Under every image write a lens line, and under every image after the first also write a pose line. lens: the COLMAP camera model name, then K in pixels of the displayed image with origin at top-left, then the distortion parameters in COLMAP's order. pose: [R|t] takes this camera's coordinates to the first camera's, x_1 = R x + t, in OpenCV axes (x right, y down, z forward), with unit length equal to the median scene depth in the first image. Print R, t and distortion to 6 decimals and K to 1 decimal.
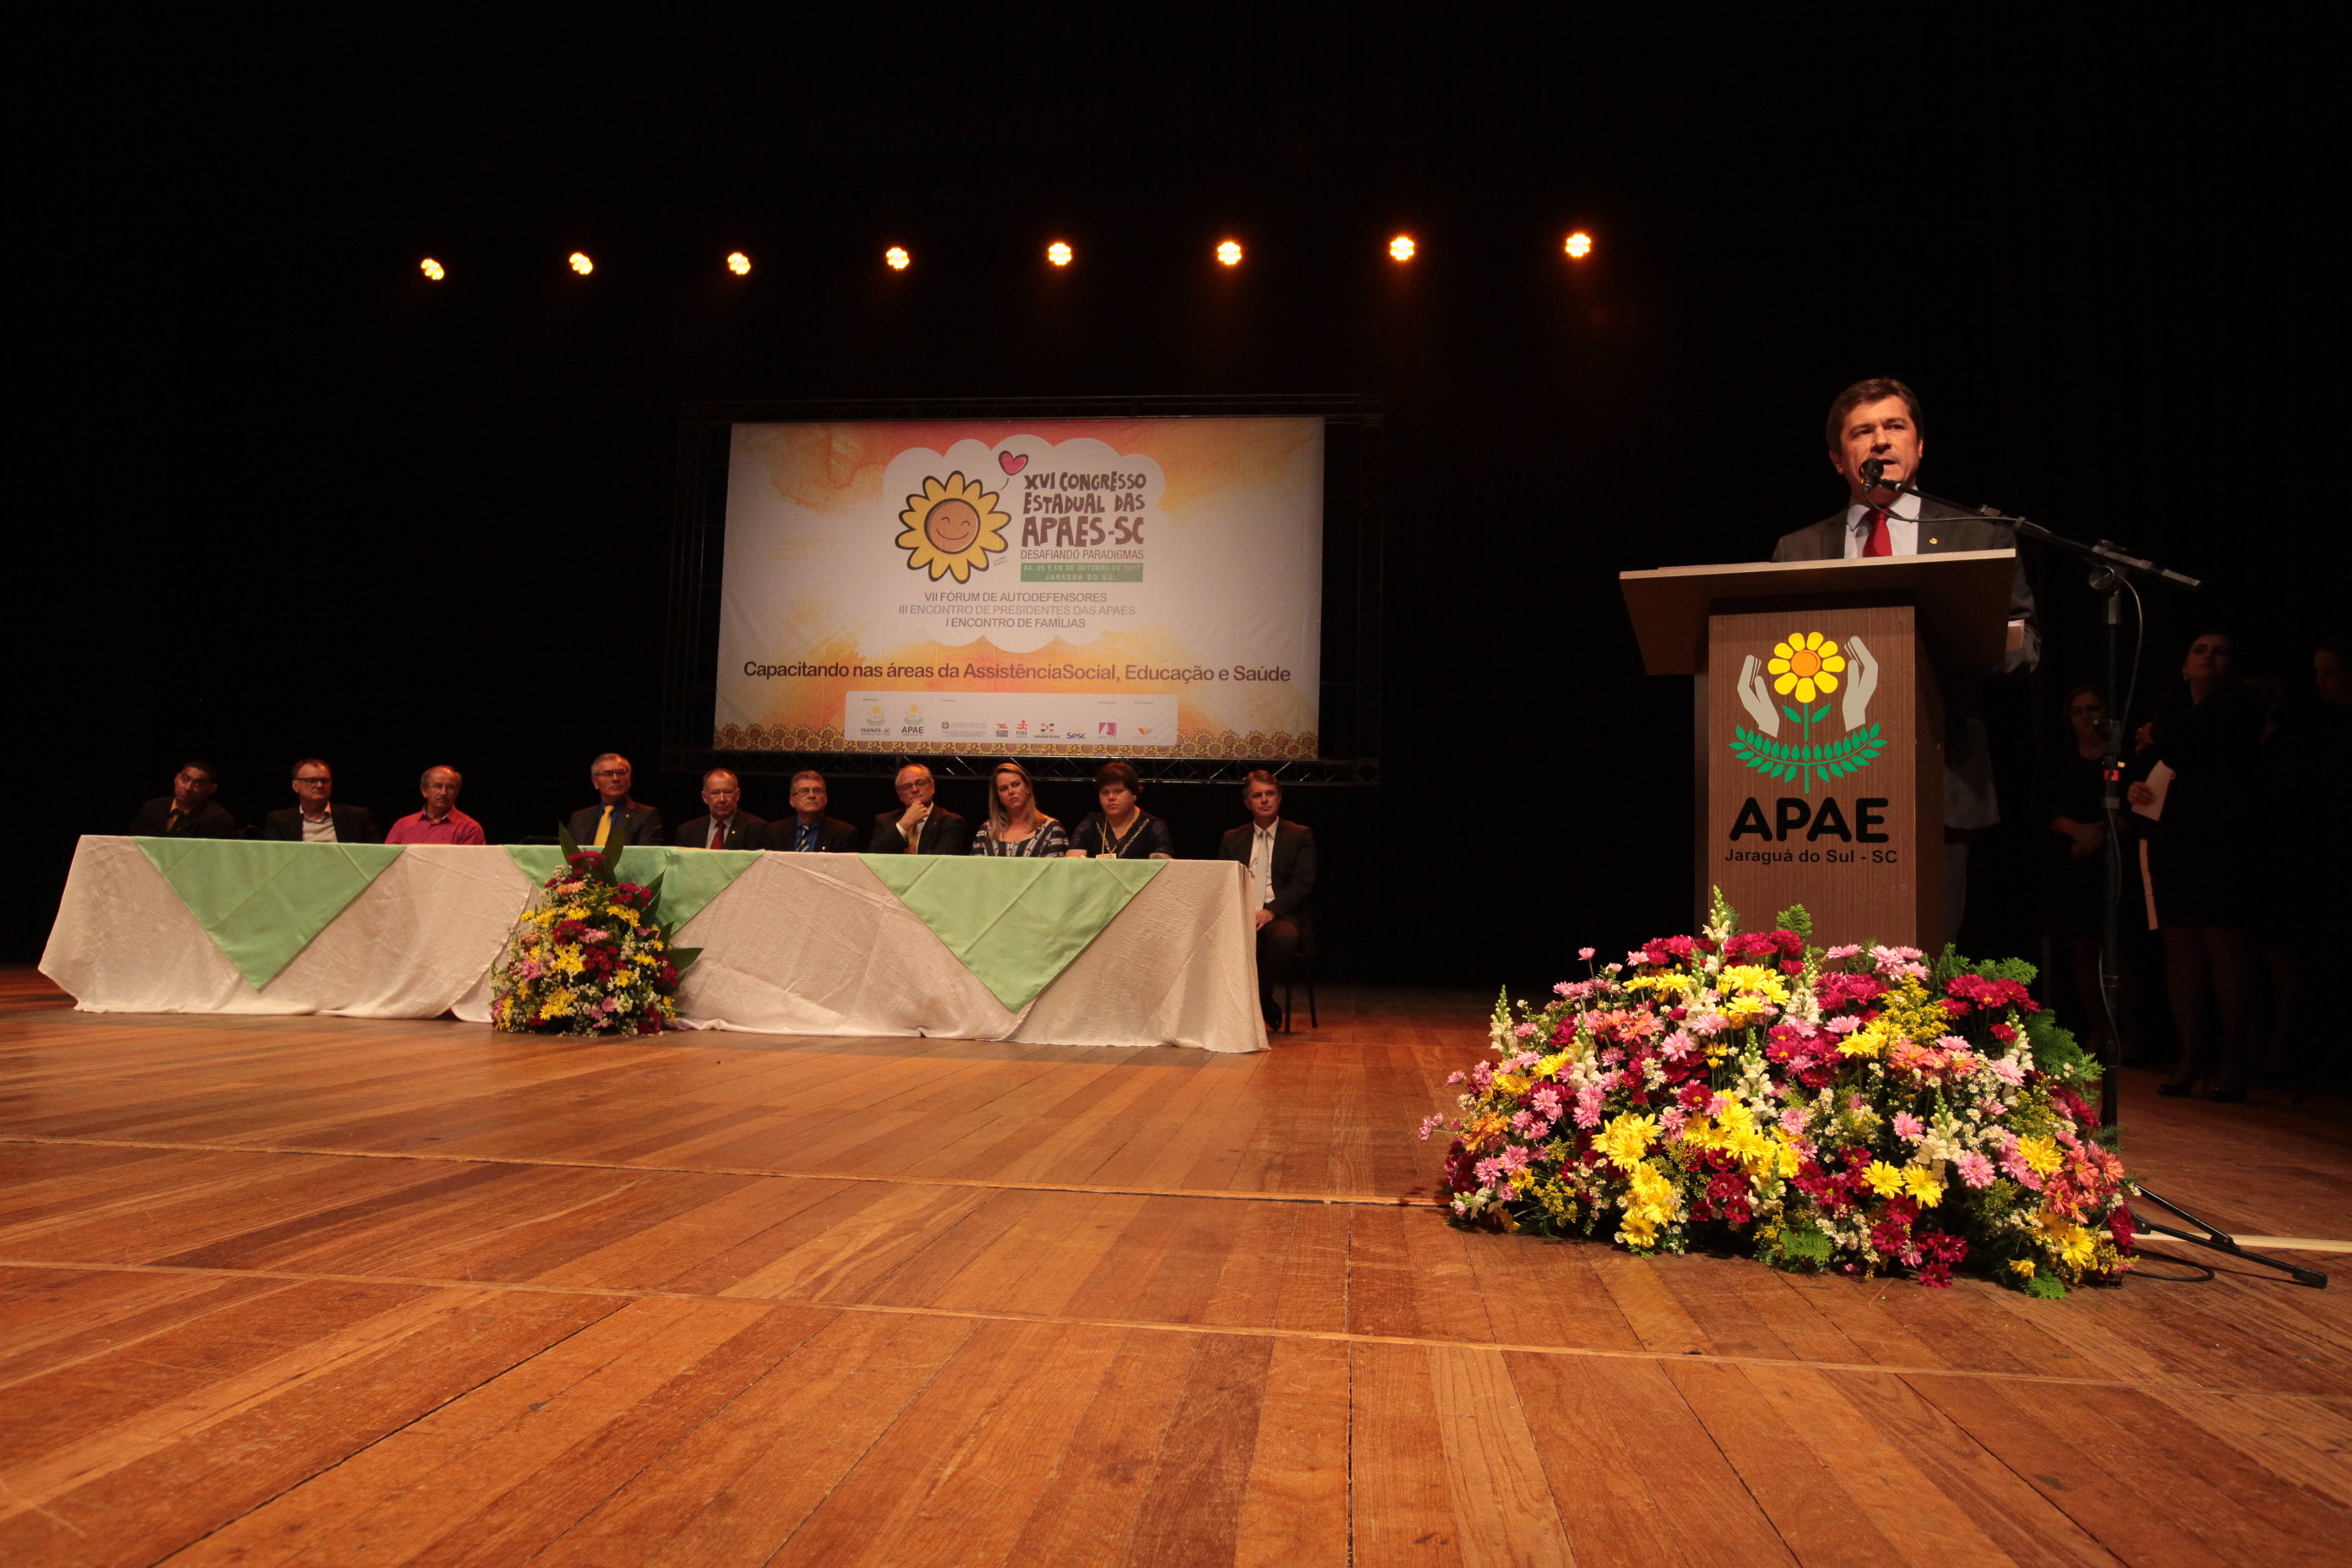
lens RADIAL K [[1516.9, 0, 1185.7], [0, 1516.9, 788.7], [0, 0, 1]] dist [-0.039721, 0.056237]
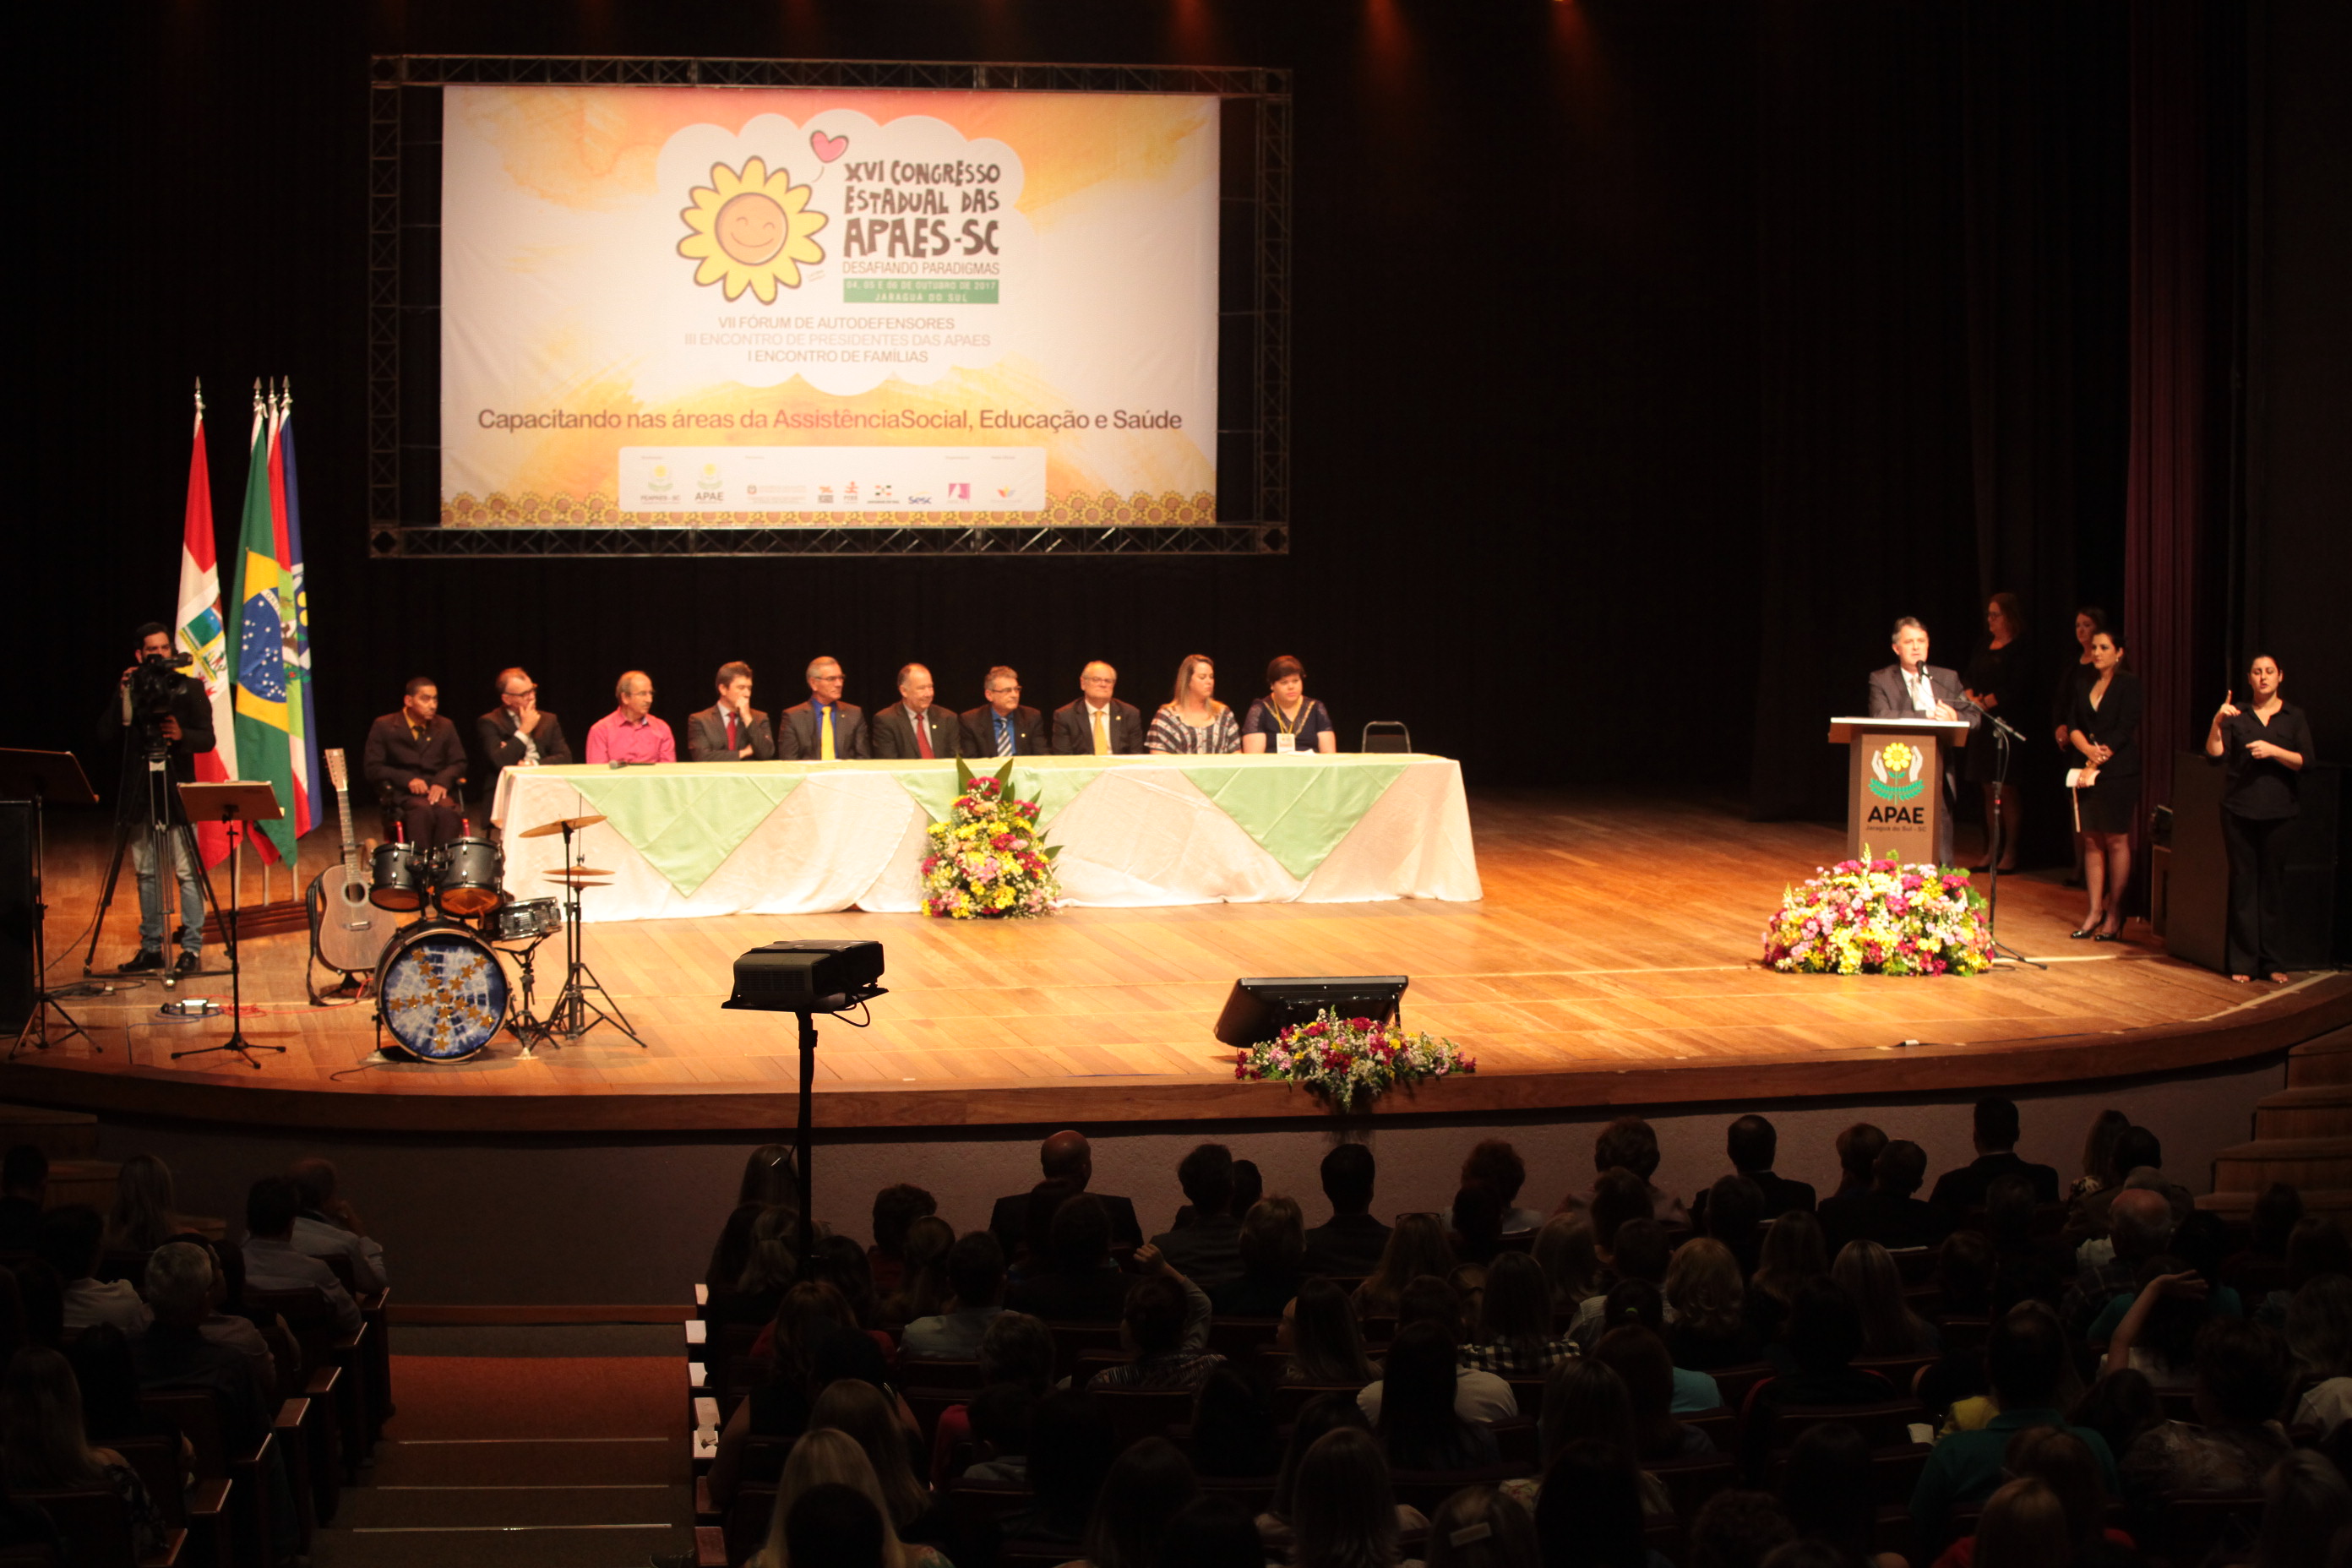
lens RADIAL K [[4872.1, 0, 1249.4], [0, 4872.1, 882.7], [0, 0, 1]] dist [-0.289452, 0.000000]
pose [[0.937392, -0.056945, 0.343588, -1.540333], [-0.011348, 0.981024, 0.193552, -0.644027], [-0.348090, -0.185333, 0.918959, -2.771241]]
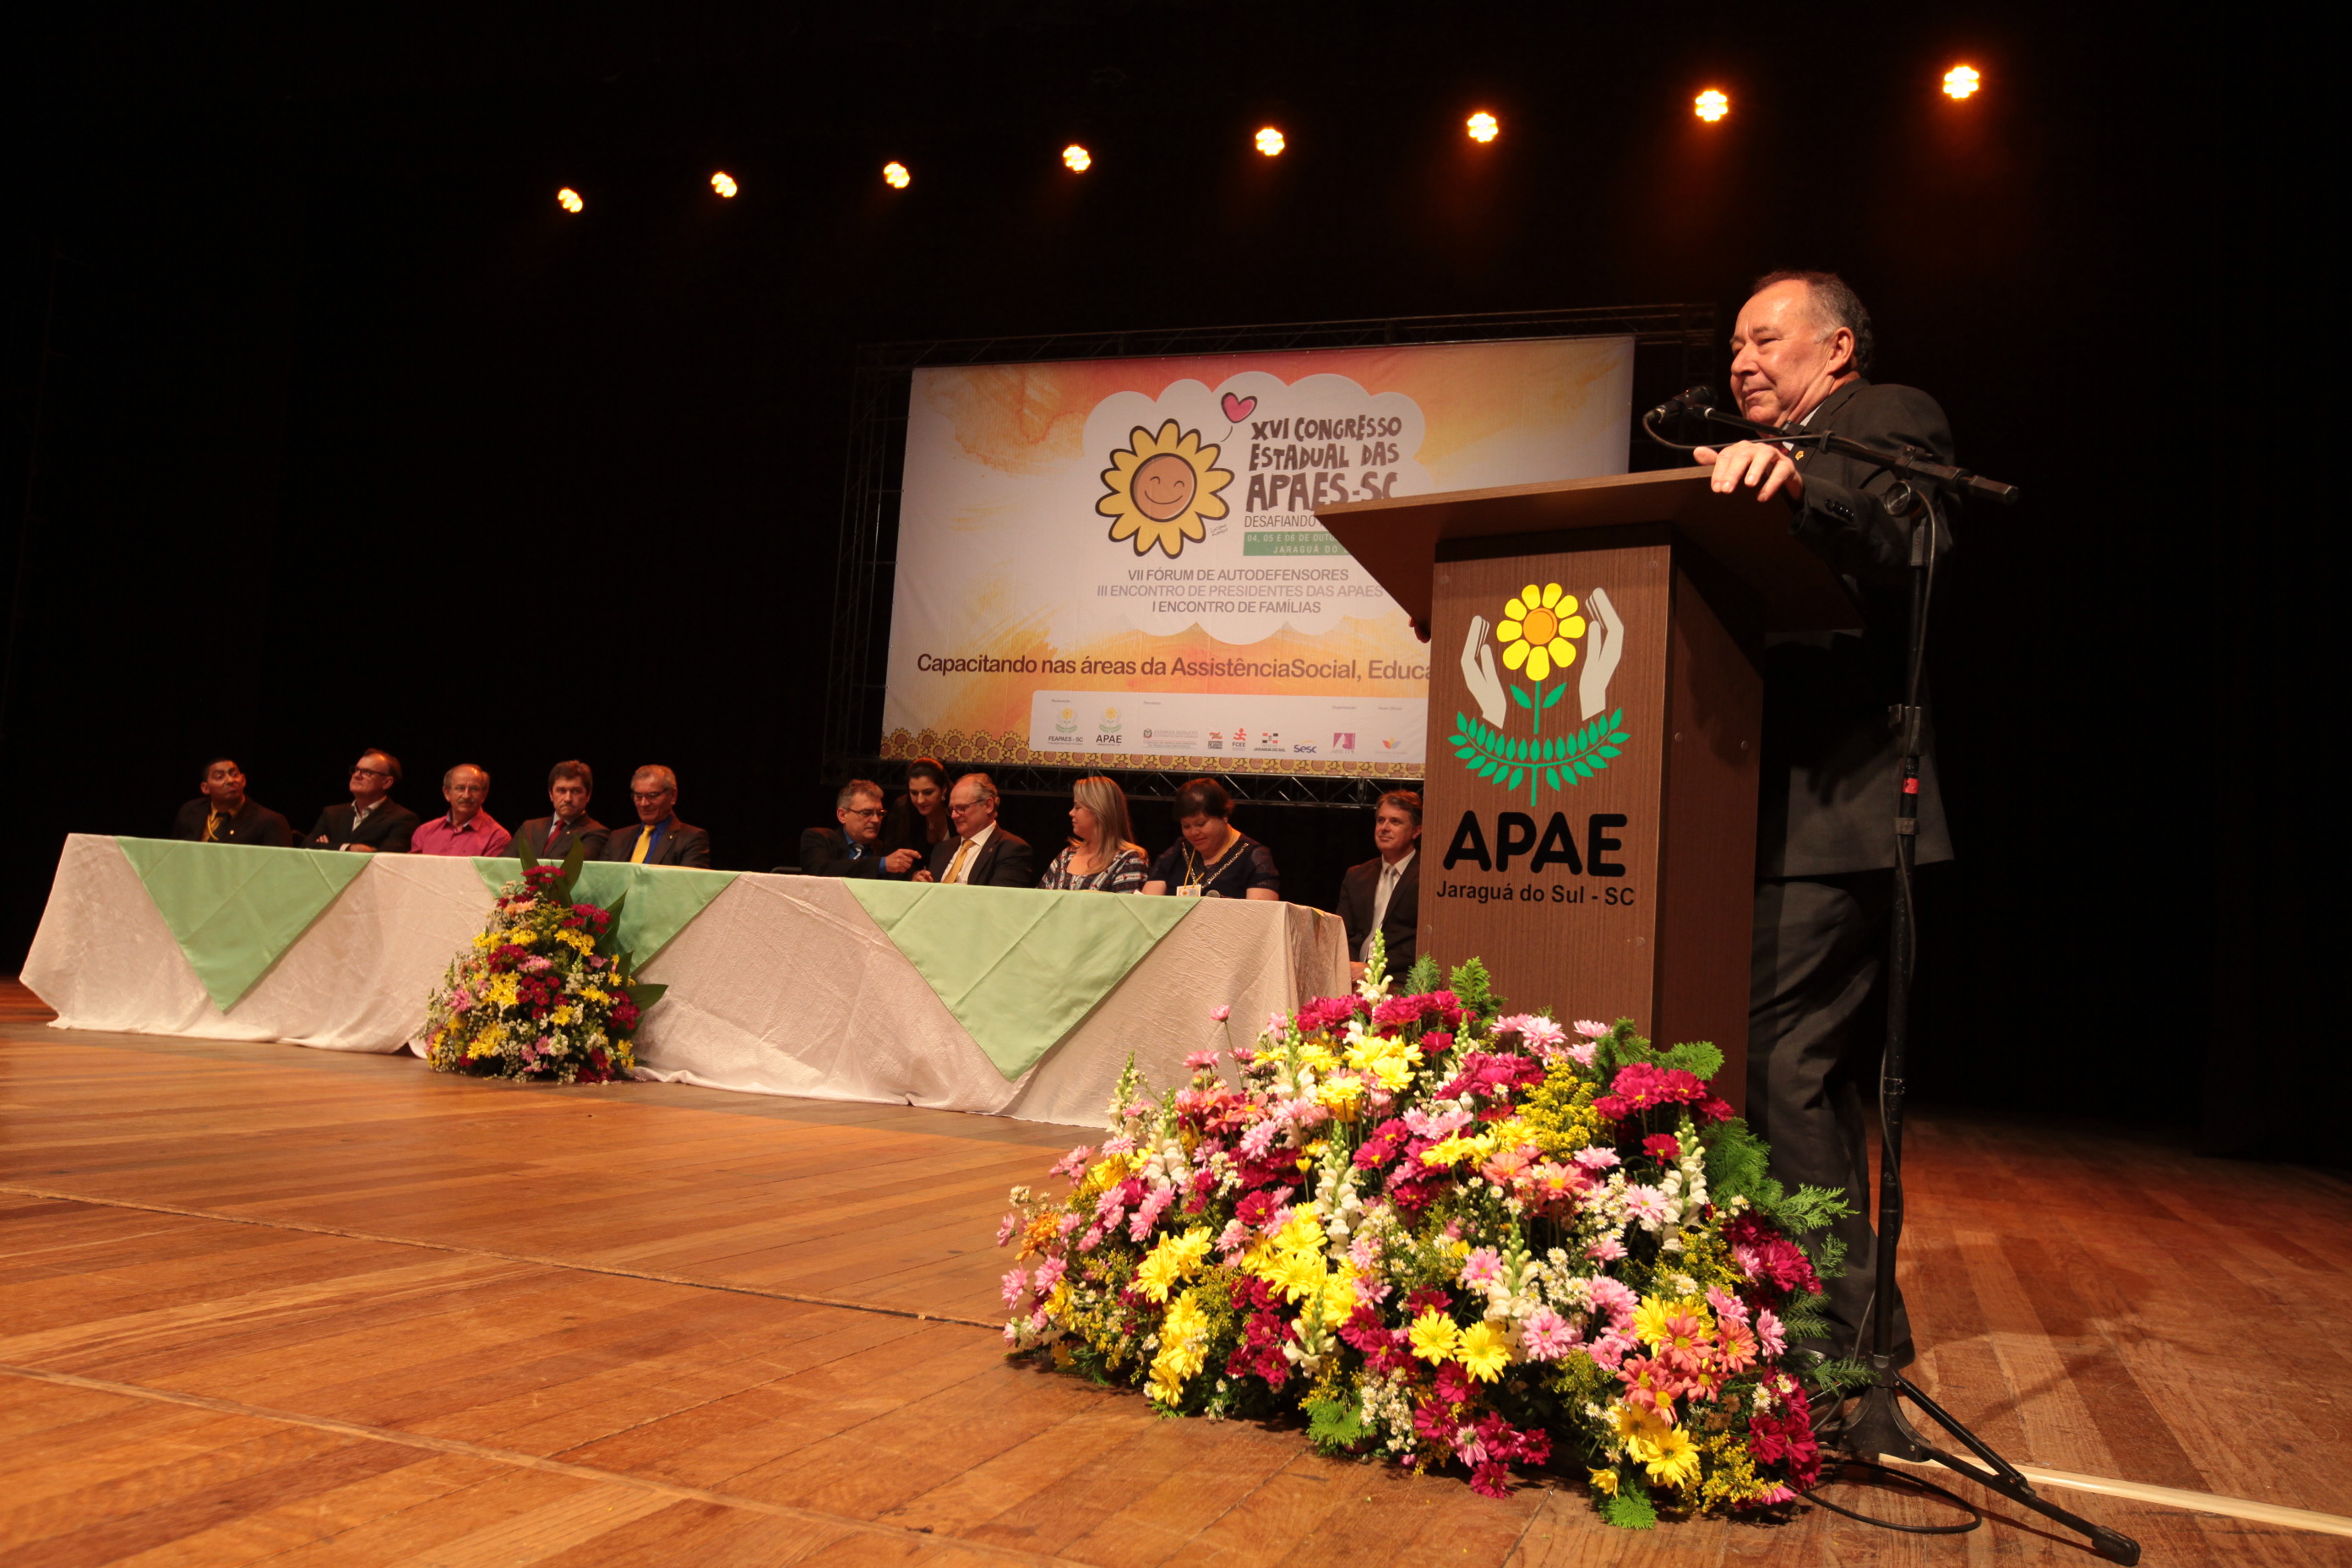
lens RADIAL K [[1911.0, 0, 1191.0], [0, 1911.0, 798.4], [0, 0, 1]] dist [-0.012803, 0.078707]
pose [[0.971963, 0.021109, -0.234182, 0.202375], [-0.024298, 0.999647, -0.010741, 0.005703], [0.233873, 0.016130, 0.972133, 0.031448]]
